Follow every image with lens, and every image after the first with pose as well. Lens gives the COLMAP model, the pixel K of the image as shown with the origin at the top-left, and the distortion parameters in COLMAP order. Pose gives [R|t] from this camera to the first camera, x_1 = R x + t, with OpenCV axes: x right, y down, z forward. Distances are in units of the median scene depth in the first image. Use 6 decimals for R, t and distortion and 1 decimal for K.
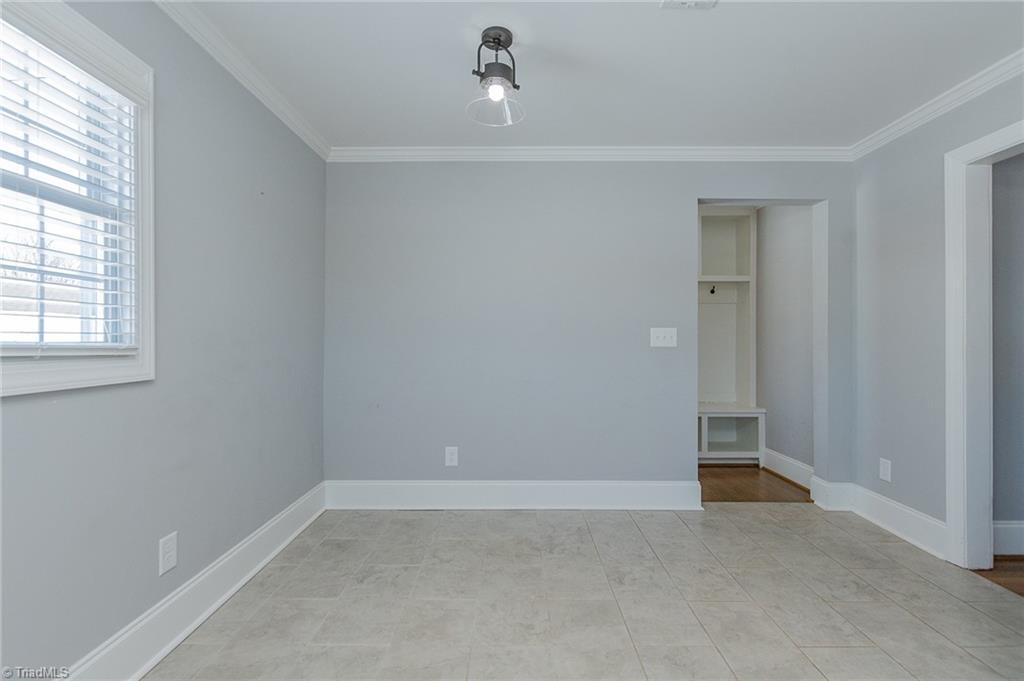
lens RADIAL K [[462.1, 0, 515.7], [0, 462.1, 340.6], [0, 0, 1]] dist [0.001782, -0.003466]
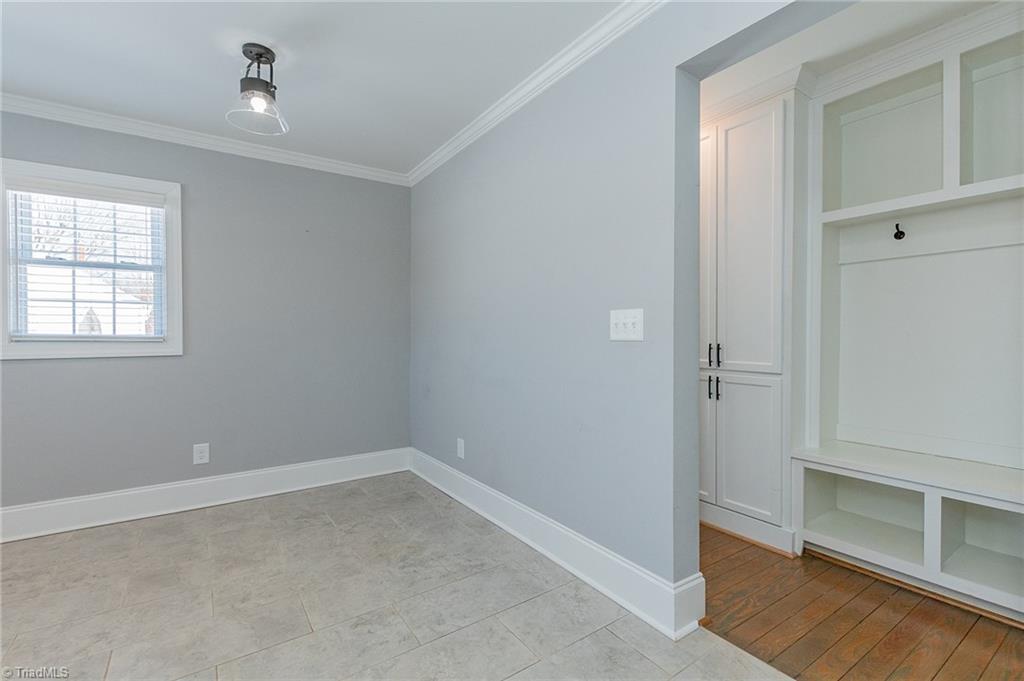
lens RADIAL K [[462.1, 0, 498.1], [0, 462.1, 338.7], [0, 0, 1]] dist [0.001782, -0.003466]
pose [[0.562794, 0.006657, -0.826570, 0.988790], [0.005929, 0.999909, 0.012089, 0.004348], [0.826576, -0.011704, 0.562704, 0.701267]]
